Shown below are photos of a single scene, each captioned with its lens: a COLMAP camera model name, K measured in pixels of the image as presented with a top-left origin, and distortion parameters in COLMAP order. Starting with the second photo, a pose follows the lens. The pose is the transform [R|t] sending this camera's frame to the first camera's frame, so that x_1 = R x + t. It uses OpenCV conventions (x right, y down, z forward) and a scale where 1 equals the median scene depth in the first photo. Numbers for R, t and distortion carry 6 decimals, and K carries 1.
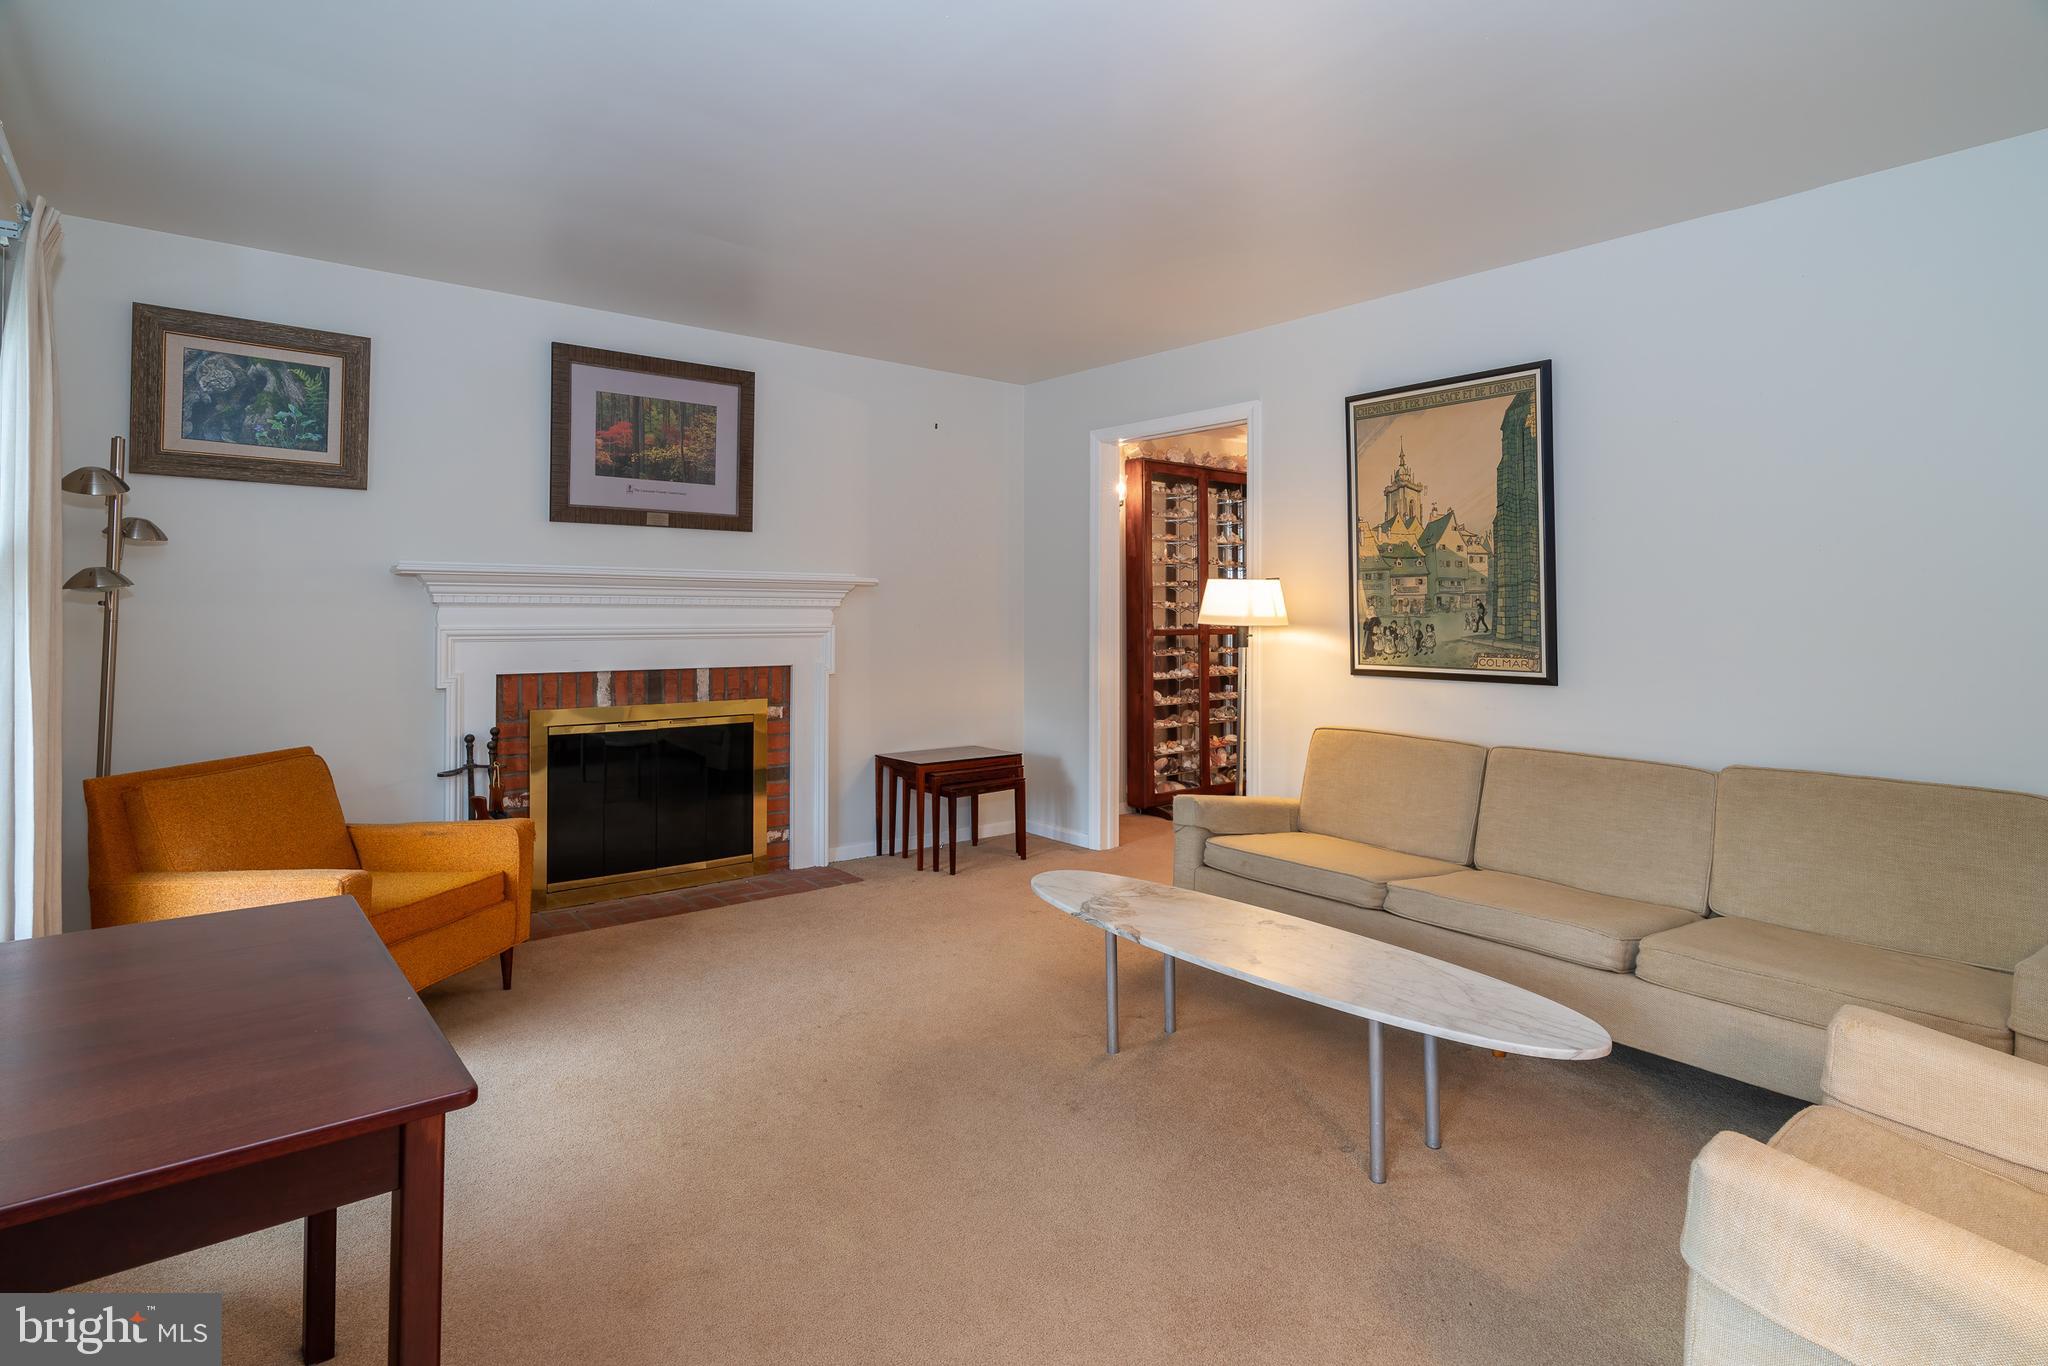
lens RADIAL K [[1106.1, 0, 1030.6], [0, 1106.1, 629.3], [0, 0, 1]] dist [-0.006960, 0.000680]
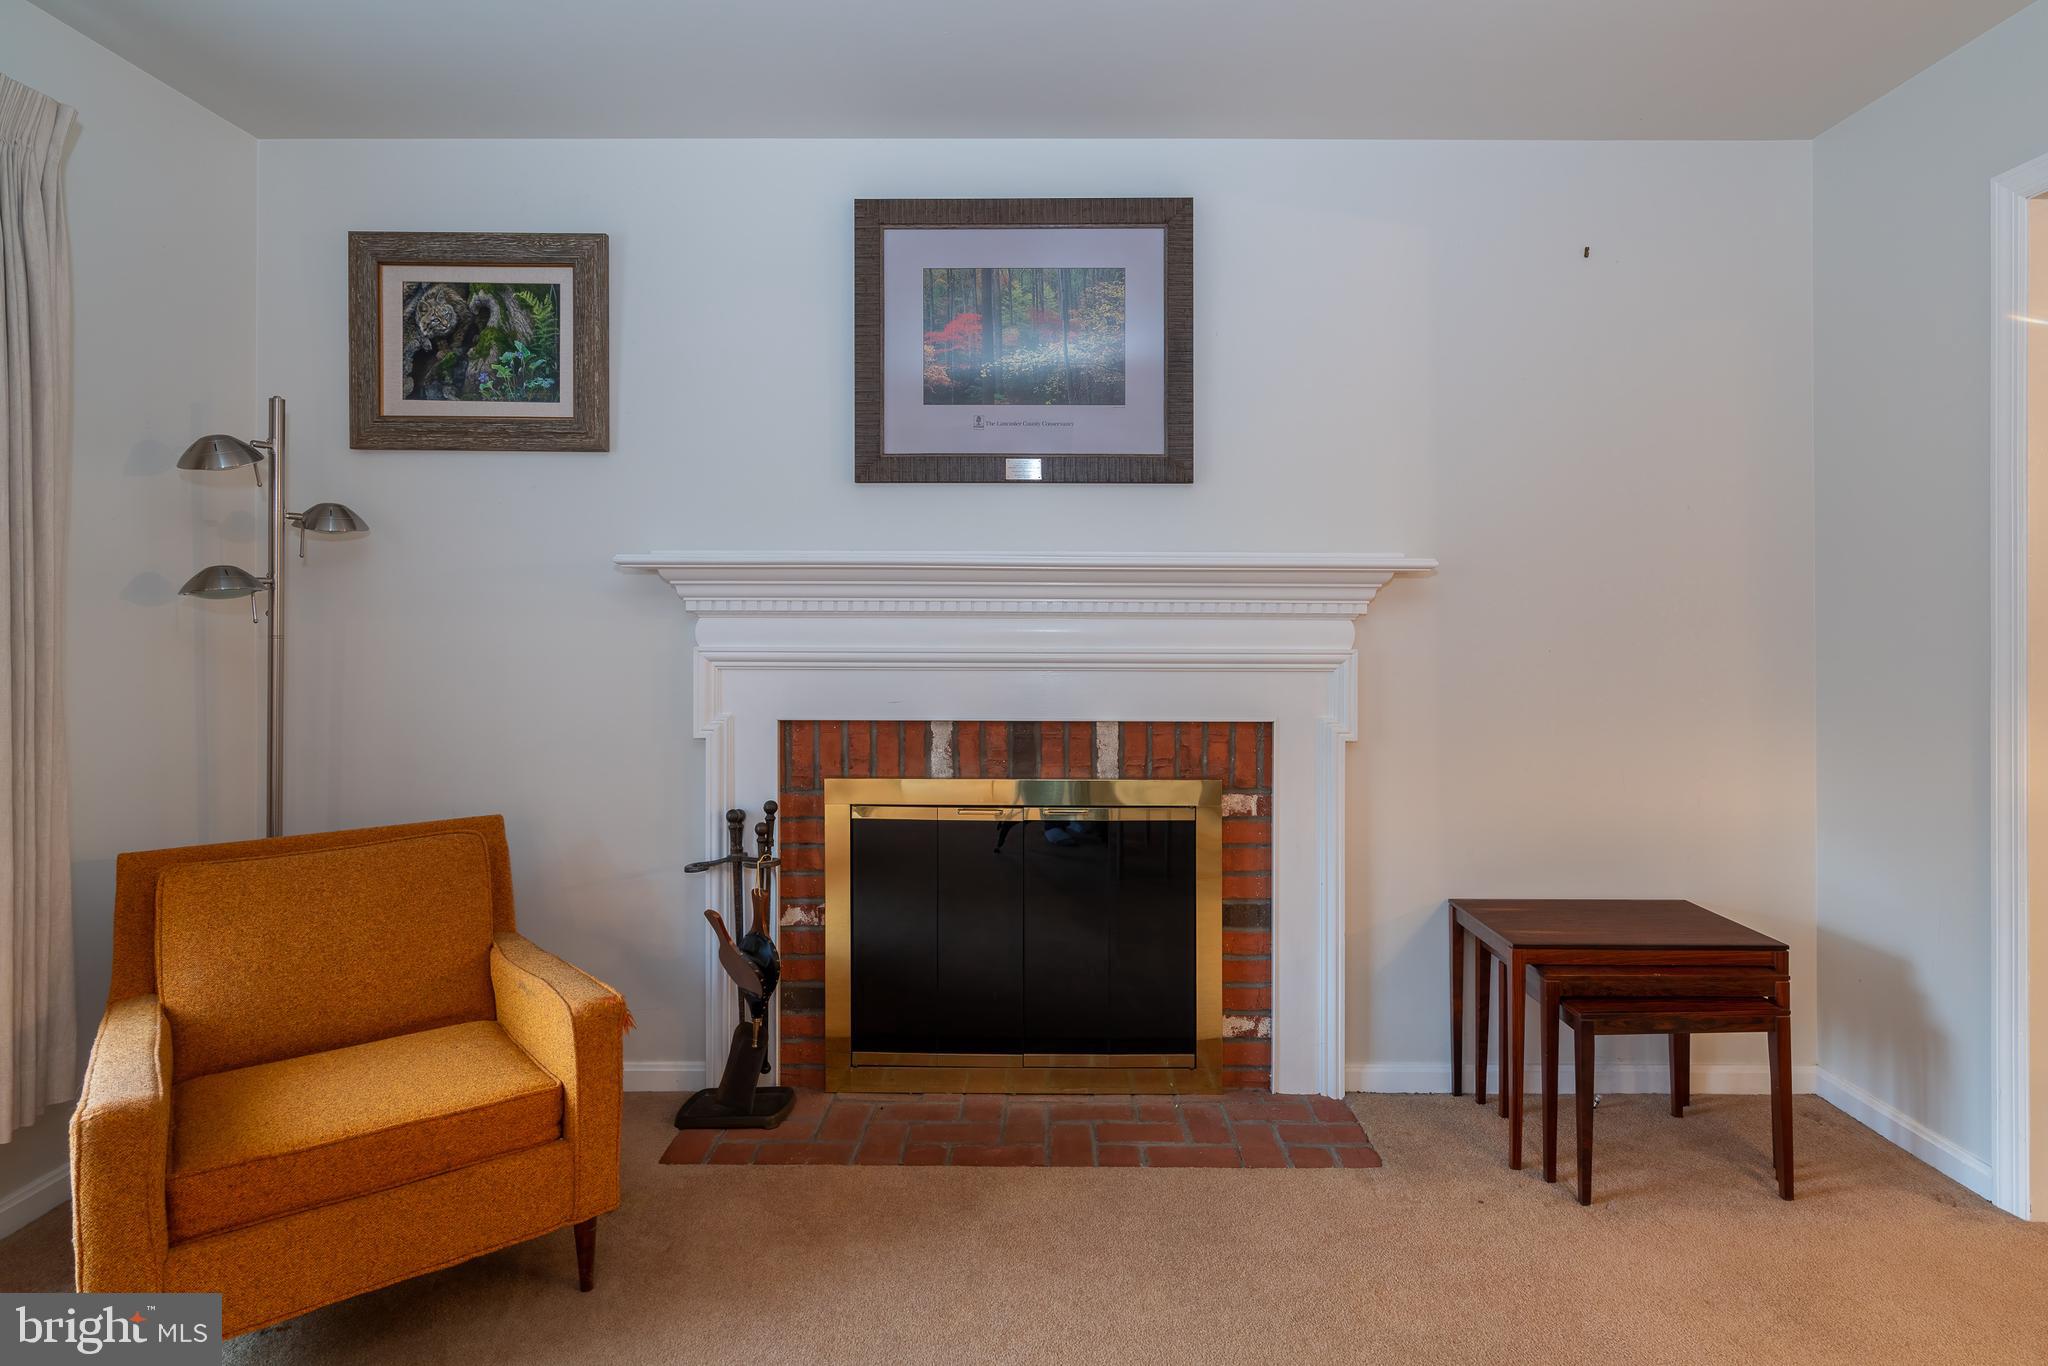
lens RADIAL K [[1106.1, 0, 1030.6], [0, 1106.1, 629.3], [0, 0, 1]] dist [-0.006960, 0.000680]
pose [[0.767518, -0.002081, -0.641024, 0.050918], [-0.009682, 0.999843, -0.014838, -0.004634], [0.640954, 0.017594, 0.767377, 0.572204]]
